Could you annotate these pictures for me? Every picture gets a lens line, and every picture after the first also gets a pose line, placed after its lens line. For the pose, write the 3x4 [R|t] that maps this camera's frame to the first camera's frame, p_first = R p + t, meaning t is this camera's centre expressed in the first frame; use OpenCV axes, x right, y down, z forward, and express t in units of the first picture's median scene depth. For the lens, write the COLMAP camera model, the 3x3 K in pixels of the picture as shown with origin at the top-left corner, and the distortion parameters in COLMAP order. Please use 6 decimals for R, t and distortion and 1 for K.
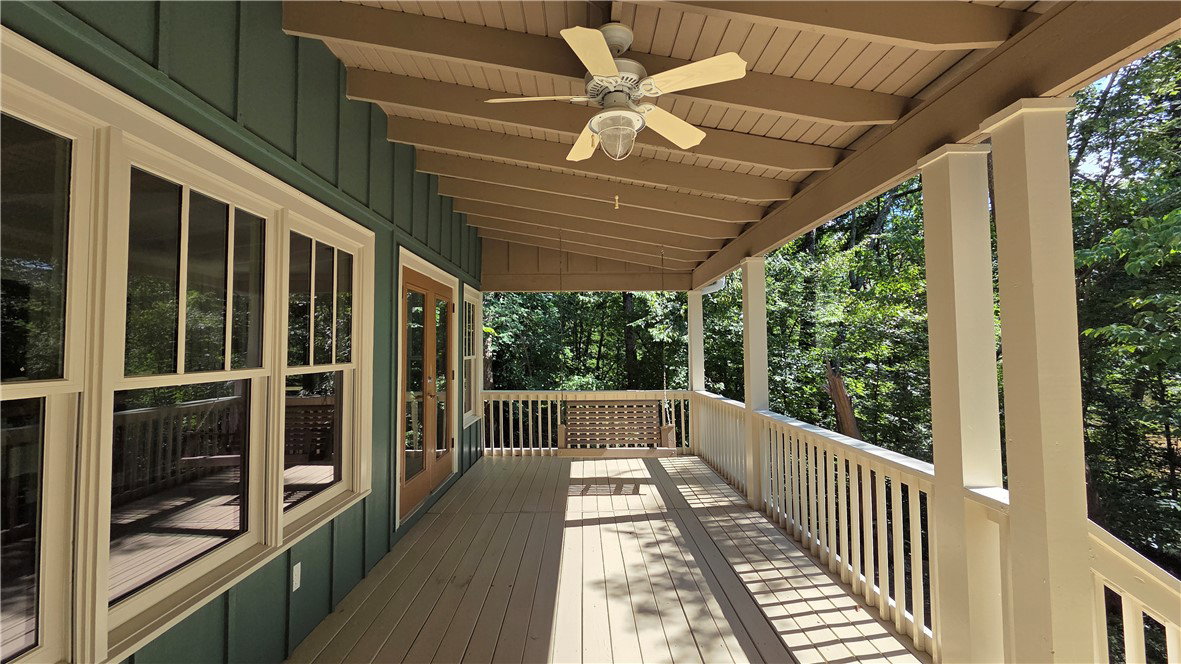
lens RADIAL K [[479.5, 0, 596.8], [0, 479.5, 326.1], [0, 0, 1]] dist [0.001367, 0.000352]
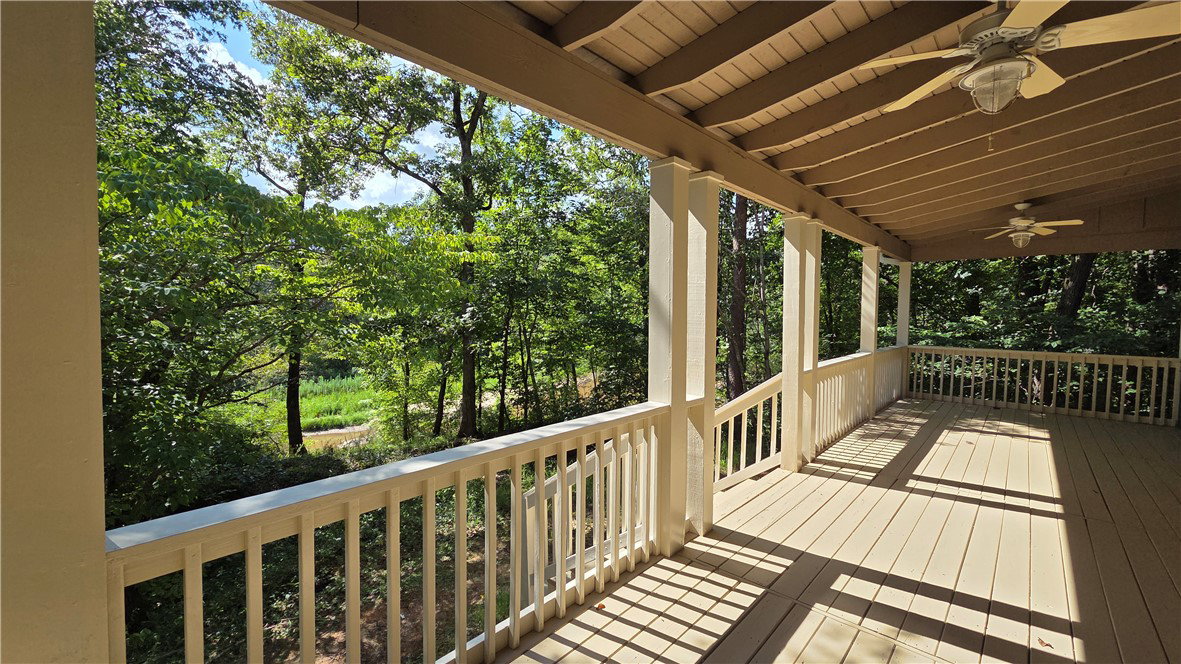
lens RADIAL K [[479.5, 0, 596.8], [0, 479.5, 326.1], [0, 0, 1]] dist [0.001367, 0.000352]
pose [[-0.724939, -0.015778, 0.688632, -0.050840], [-0.028776, 0.999559, -0.007391, 0.109342], [-0.688211, -0.025174, -0.725073, 2.035055]]
